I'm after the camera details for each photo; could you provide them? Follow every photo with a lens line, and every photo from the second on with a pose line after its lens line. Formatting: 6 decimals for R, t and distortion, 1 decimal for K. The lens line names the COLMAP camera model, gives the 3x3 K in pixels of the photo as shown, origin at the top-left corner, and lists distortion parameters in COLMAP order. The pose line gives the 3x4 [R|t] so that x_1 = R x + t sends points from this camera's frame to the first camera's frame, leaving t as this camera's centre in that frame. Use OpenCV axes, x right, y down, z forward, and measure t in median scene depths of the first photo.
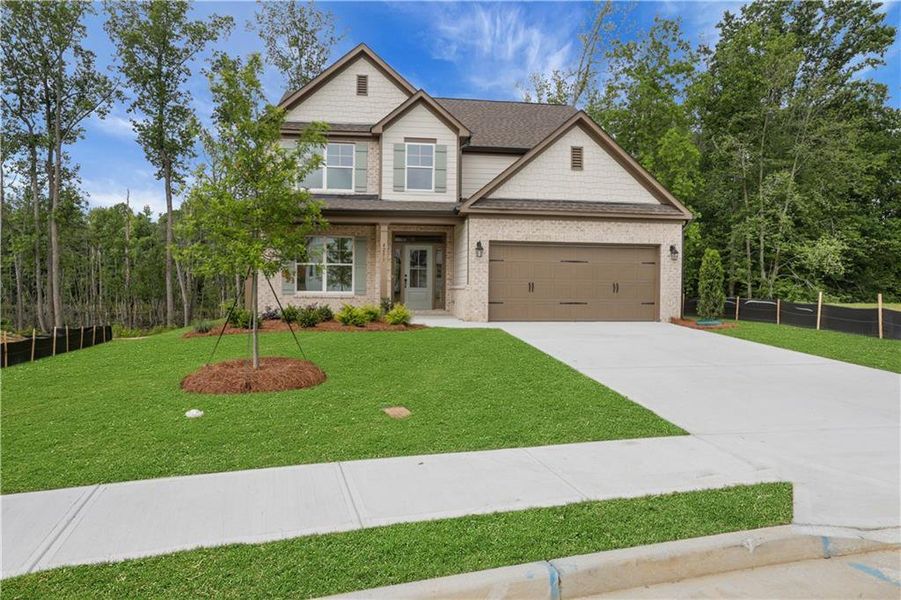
lens RADIAL K [[515.3, 0, 429.4], [0, 515.3, 297.3], [0, 0, 1]] dist [-0.014777, 0.022130]
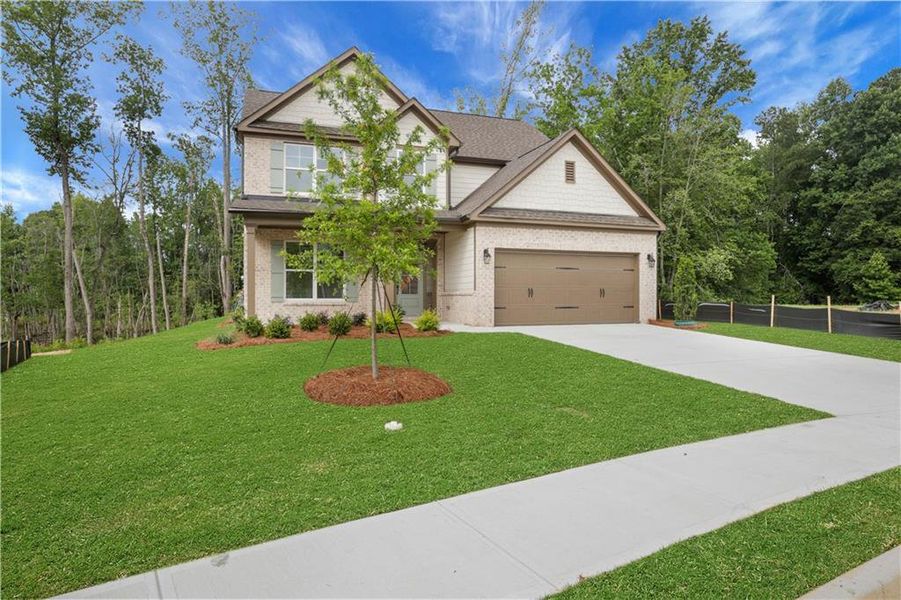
lens RADIAL K [[515.3, 0, 429.4], [0, 515.3, 297.3], [0, 0, 1]] dist [-0.014777, 0.022130]
pose [[0.980368, -0.008555, 0.196992, -0.209012], [0.011147, 0.999865, -0.012053, 0.000205], [-0.196862, 0.014012, 0.980331, 0.009998]]
